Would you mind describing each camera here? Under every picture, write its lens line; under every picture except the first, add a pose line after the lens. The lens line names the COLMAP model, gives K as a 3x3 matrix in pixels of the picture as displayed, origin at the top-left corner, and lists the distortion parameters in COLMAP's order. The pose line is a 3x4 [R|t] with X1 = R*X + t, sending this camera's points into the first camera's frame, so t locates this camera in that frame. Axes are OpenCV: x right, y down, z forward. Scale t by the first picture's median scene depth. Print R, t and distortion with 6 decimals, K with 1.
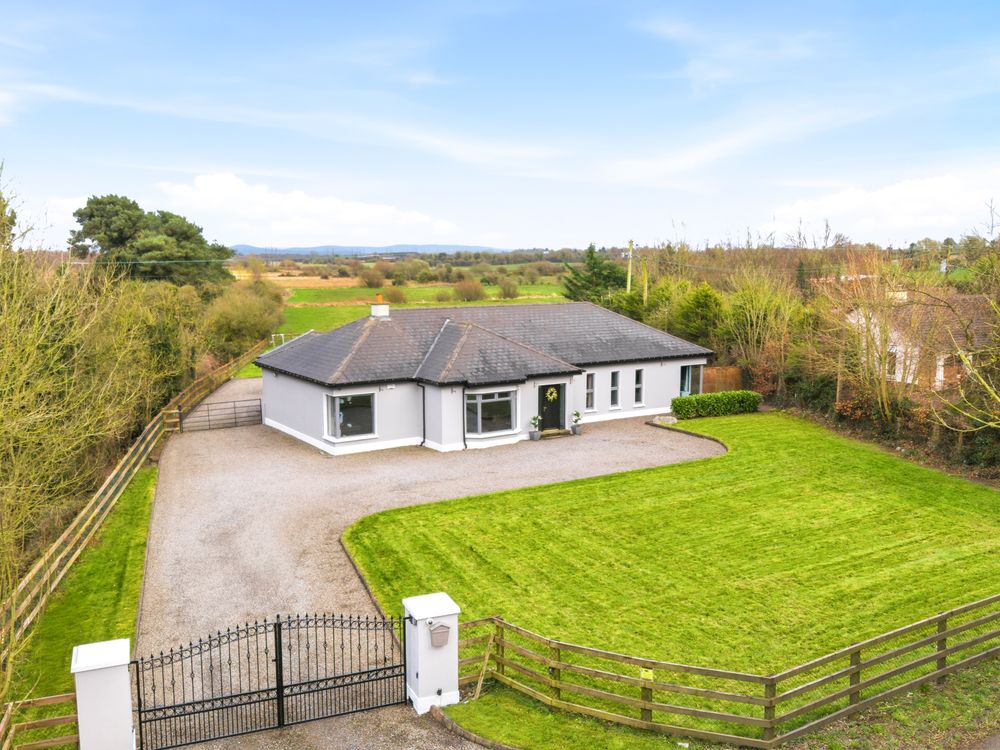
lens RADIAL K [[938.7, 0, 502.3], [0, 938.7, 380.6], [0, 0, 1]] dist [0.008712, 0.000000]
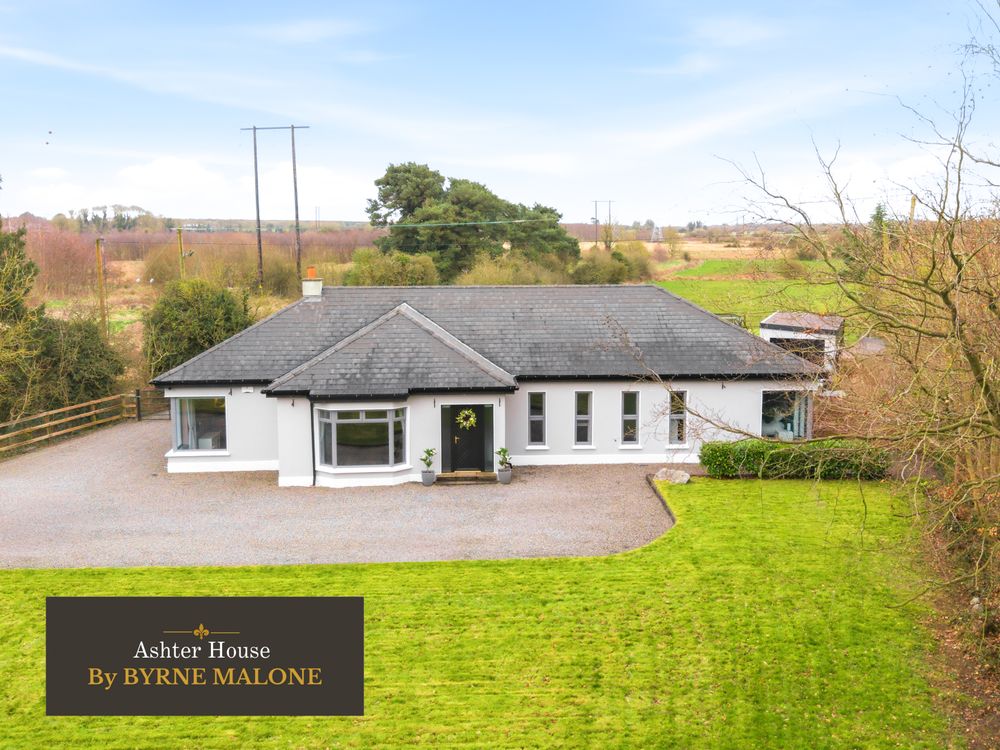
lens RADIAL K [[938.7, 0, 502.3], [0, 938.7, 375.8], [0, 0, 1]] dist [0.008712, 0.000000]
pose [[0.848765, 0.075372, -0.523372, 0.425131], [-0.062645, 0.997151, 0.042009, -0.046584], [0.525047, -0.002870, 0.851068, 0.435315]]
